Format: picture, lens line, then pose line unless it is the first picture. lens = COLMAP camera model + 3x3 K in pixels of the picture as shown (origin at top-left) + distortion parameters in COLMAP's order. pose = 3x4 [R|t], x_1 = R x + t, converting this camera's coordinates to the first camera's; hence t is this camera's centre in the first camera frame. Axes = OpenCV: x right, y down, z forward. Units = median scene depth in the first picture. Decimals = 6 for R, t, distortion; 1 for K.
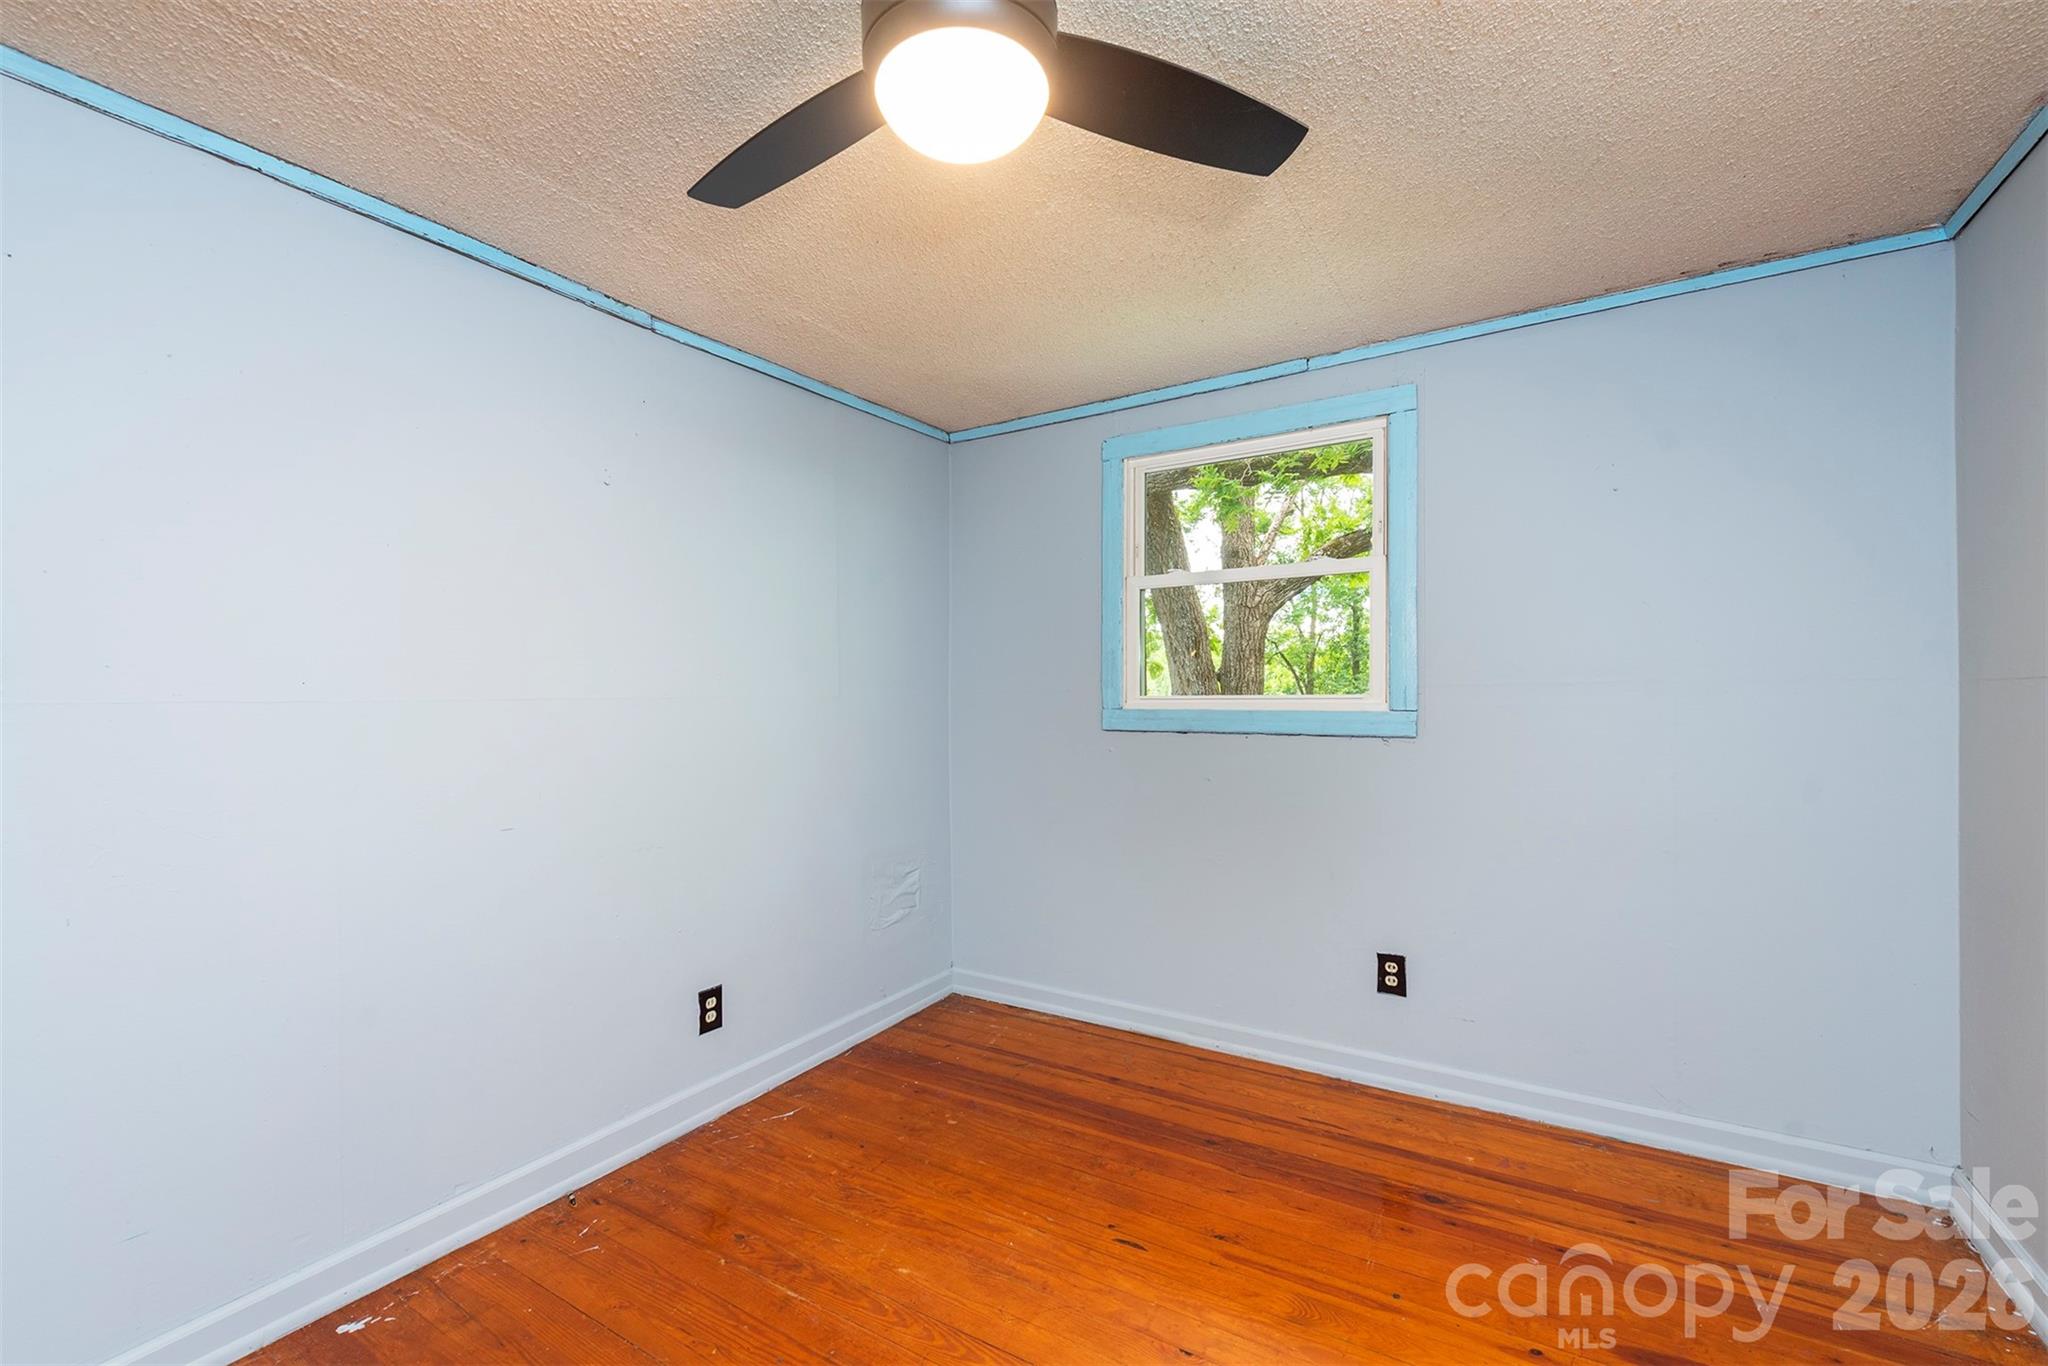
lens RADIAL K [[861.0, 0, 1022.1], [0, 861.0, 694.0], [0, 0, 1]] dist [0.002043, -0.000109]
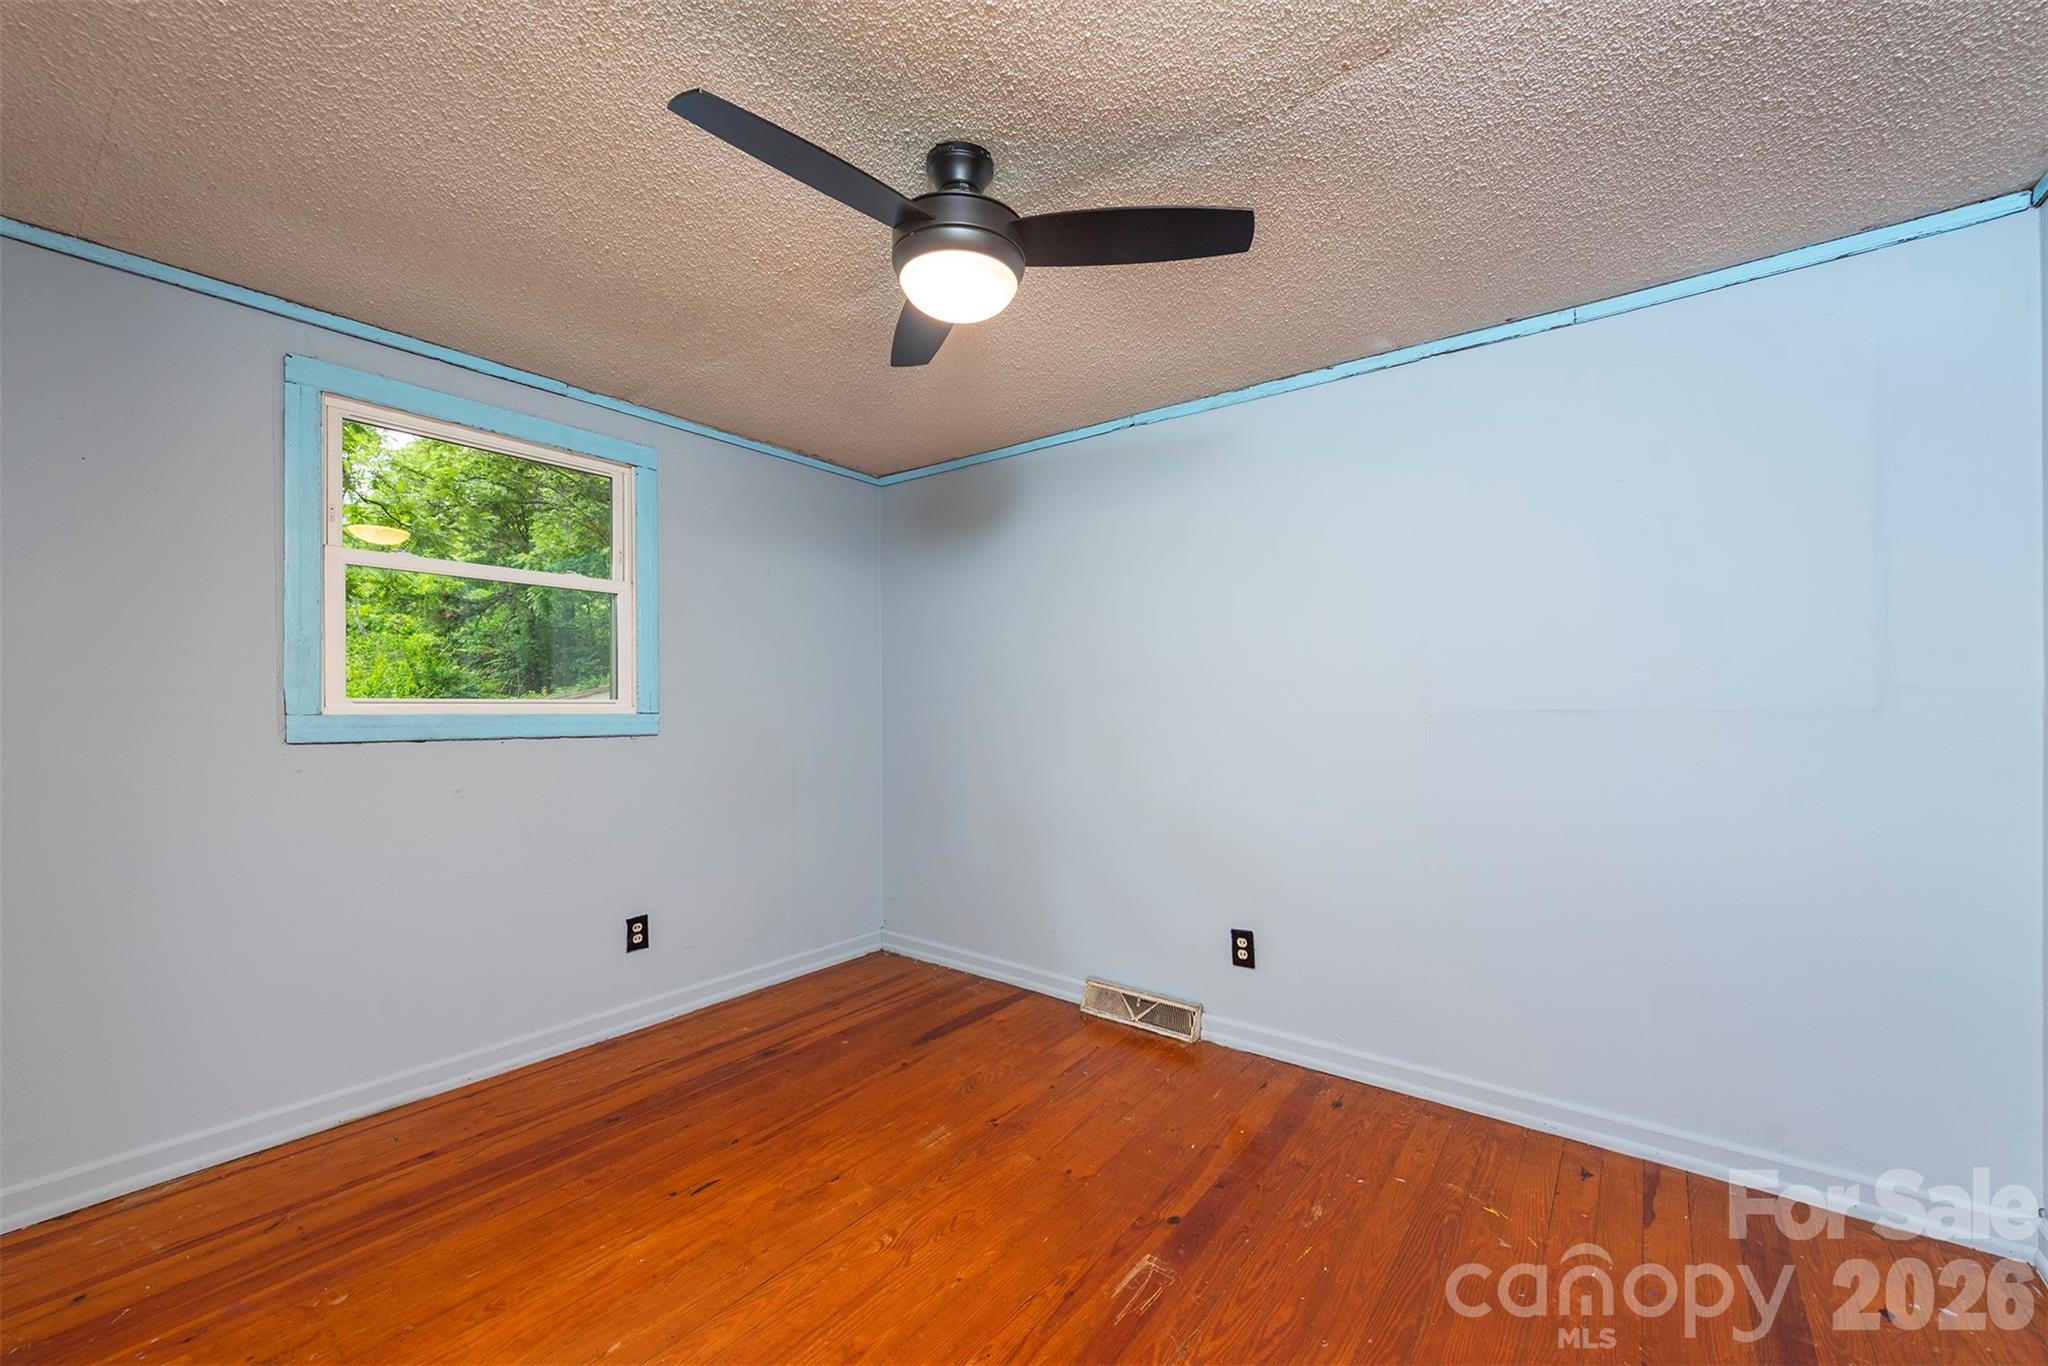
lens RADIAL K [[806.4, 0, 1047.0], [0, 806.4, 698.8], [0, 0, 1]] dist [0.002612, -0.001551]
pose [[0.070059, 0.013147, 0.997456, -0.662634], [-0.006674, 0.999897, -0.012710, 0.009285], [-0.997521, -0.005767, 0.070139, 0.356948]]
